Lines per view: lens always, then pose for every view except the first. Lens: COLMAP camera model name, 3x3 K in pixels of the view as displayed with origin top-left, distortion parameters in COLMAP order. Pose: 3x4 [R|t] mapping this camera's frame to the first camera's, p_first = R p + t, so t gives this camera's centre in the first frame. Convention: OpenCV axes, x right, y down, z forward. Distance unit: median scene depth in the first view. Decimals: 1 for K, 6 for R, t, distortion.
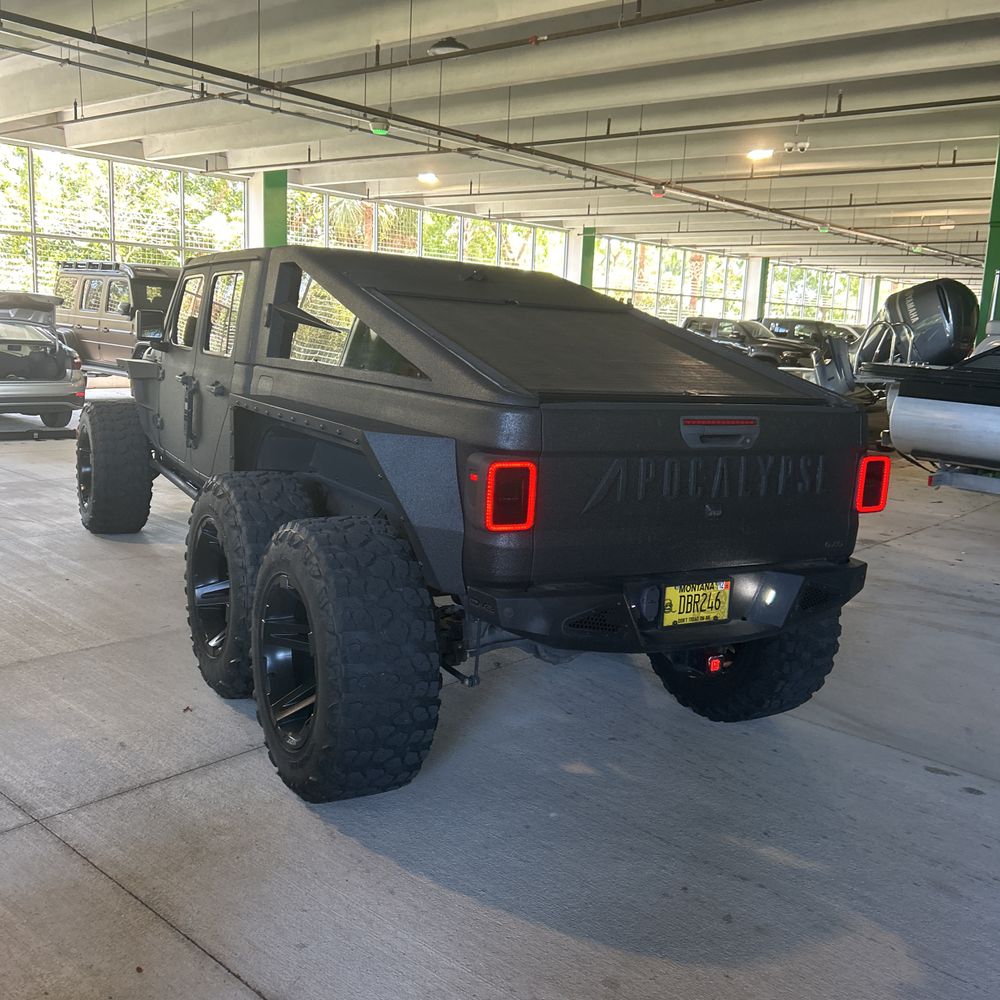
lens RADIAL K [[998.0, 0, 500.0], [0, 998.0, 500.0], [0, 0, 1]] dist [0.066396, -0.108276]
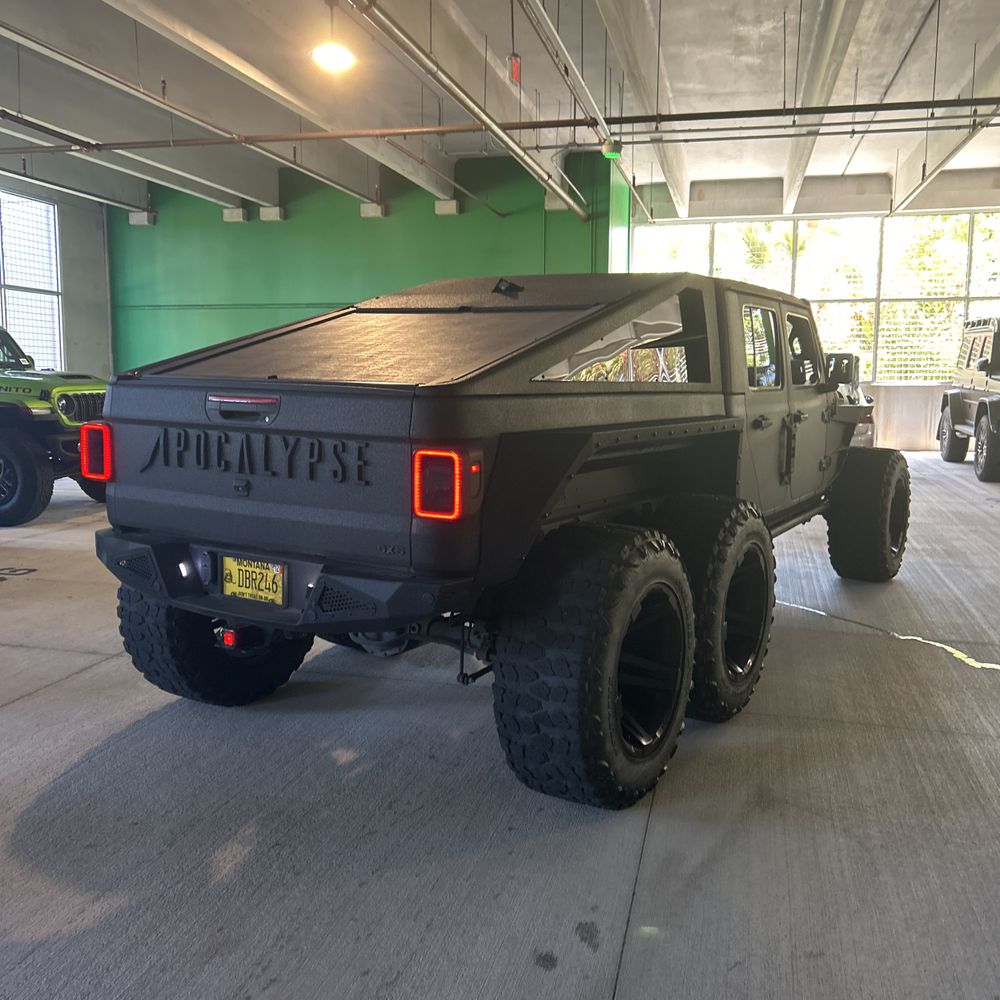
lens RADIAL K [[1007.4, 0, 499.2], [0, 1007.4, 491.3], [0, 0, 1]] dist [0.068567, -0.101675]
pose [[0.467832, 0.058940, -0.881850, 1.196103], [-0.135774, 0.990723, -0.005812, -0.013702], [0.873326, 0.122451, 0.471495, 0.715224]]
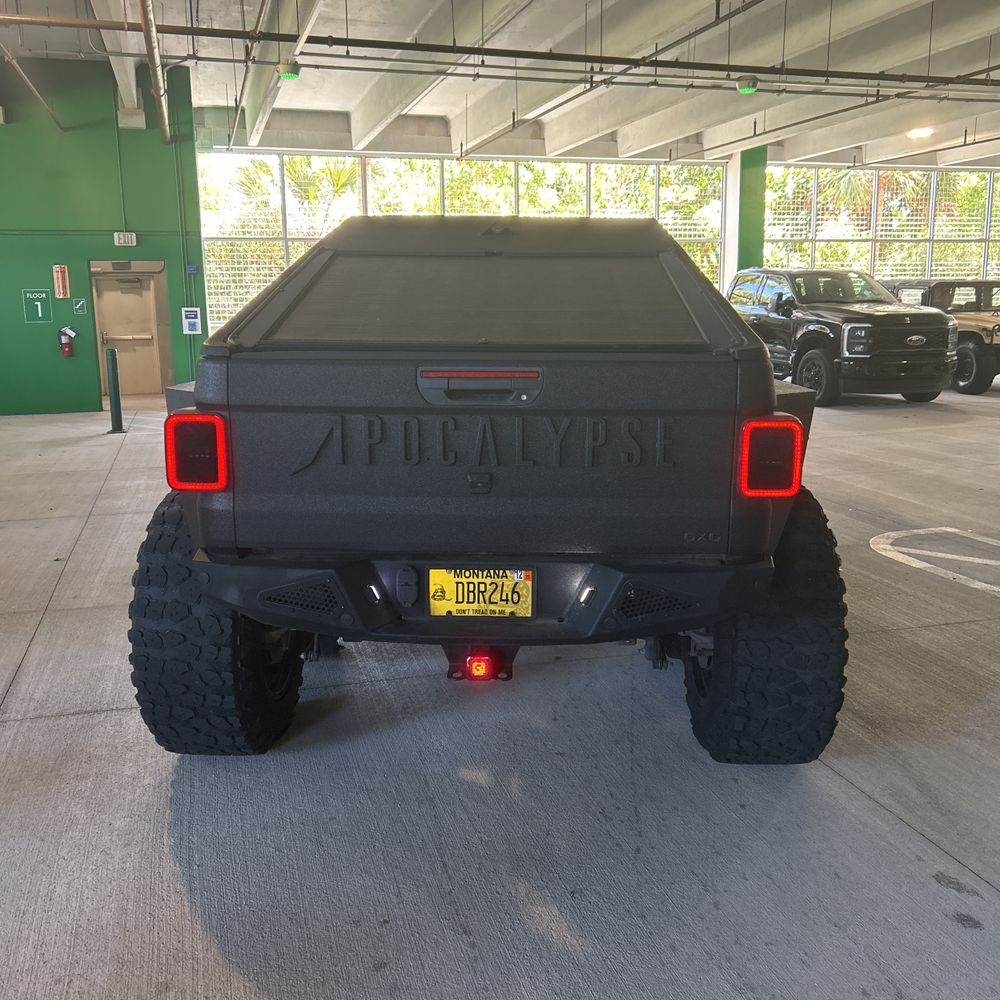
lens RADIAL K [[1007.4, 0, 499.2], [0, 1007.4, 491.3], [0, 0, 1]] dist [0.068567, -0.101675]
pose [[0.845621, 0.040467, -0.532248, 0.645662], [-0.041650, 0.999084, 0.009787, 0.009317], [0.532157, 0.013893, 0.846532, 0.291021]]
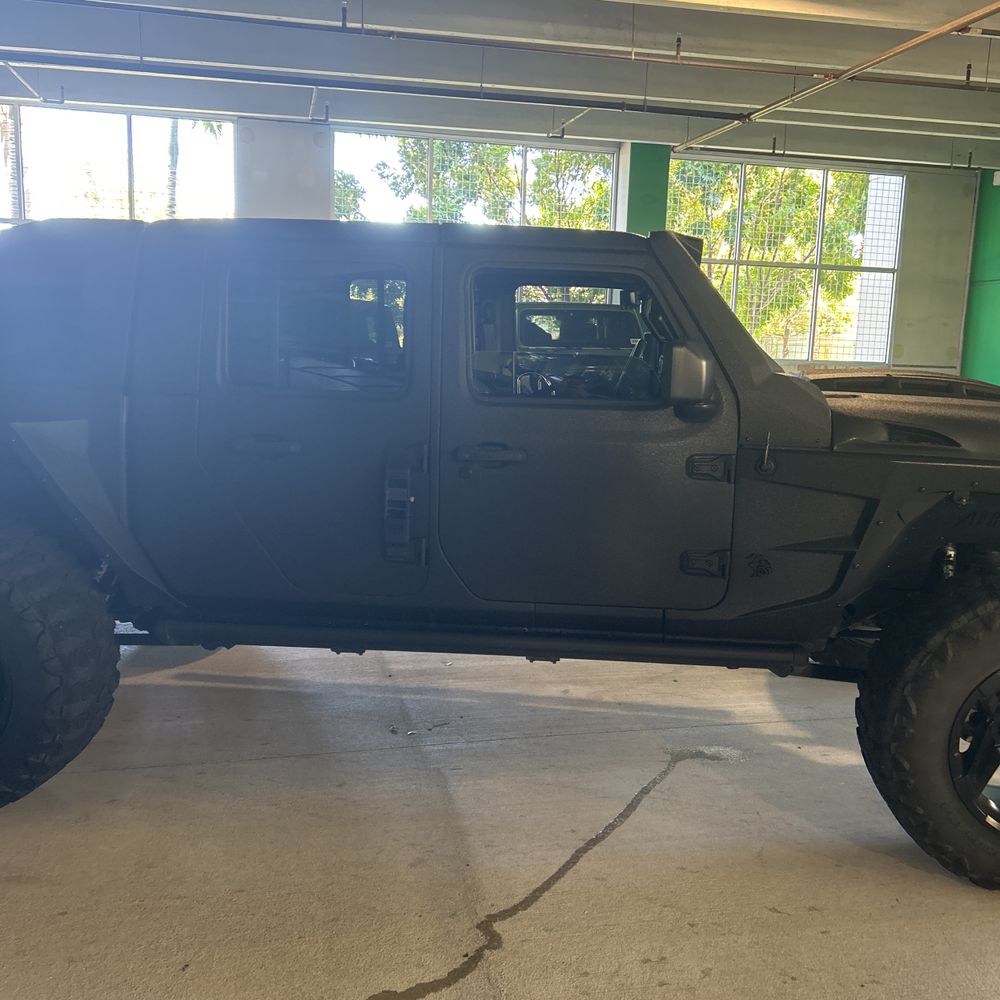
lens RADIAL K [[998.0, 0, 500.0], [0, 998.0, 500.0], [0, 0, 1]] dist [0.066396, -0.108276]
pose [[-0.586942, 0.069383, -0.806651, 0.648151], [-0.198703, 0.953505, 0.226596, -0.392737], [0.784867, 0.293282, -0.545865, 2.504079]]
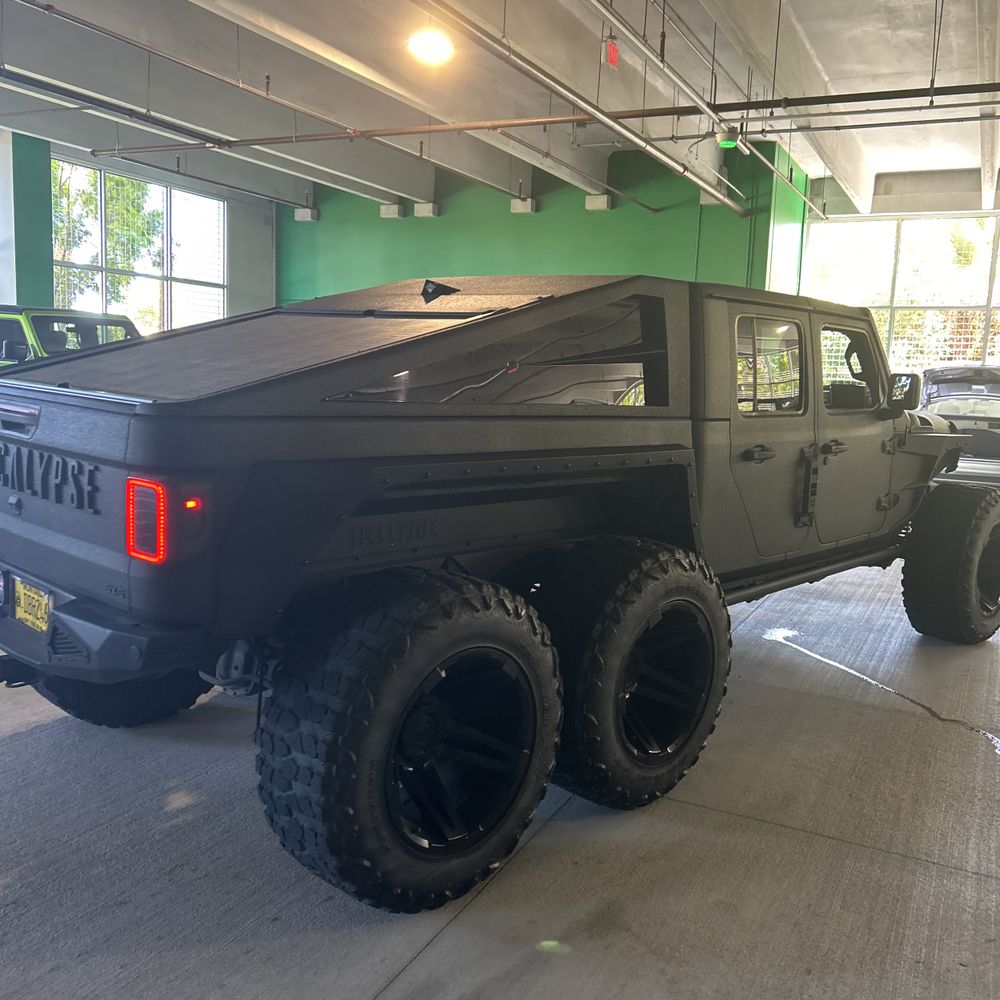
lens RADIAL K [[1009.8, 0, 495.9], [0, 1009.8, 497.3], [0, 0, 1]] dist [0.040636, -0.032211]
pose [[0.268605, 0.088723, -0.959156, 1.186387], [-0.191800, 0.980736, 0.037007, -0.111038], [0.943962, 0.174025, 0.280447, 1.109191]]
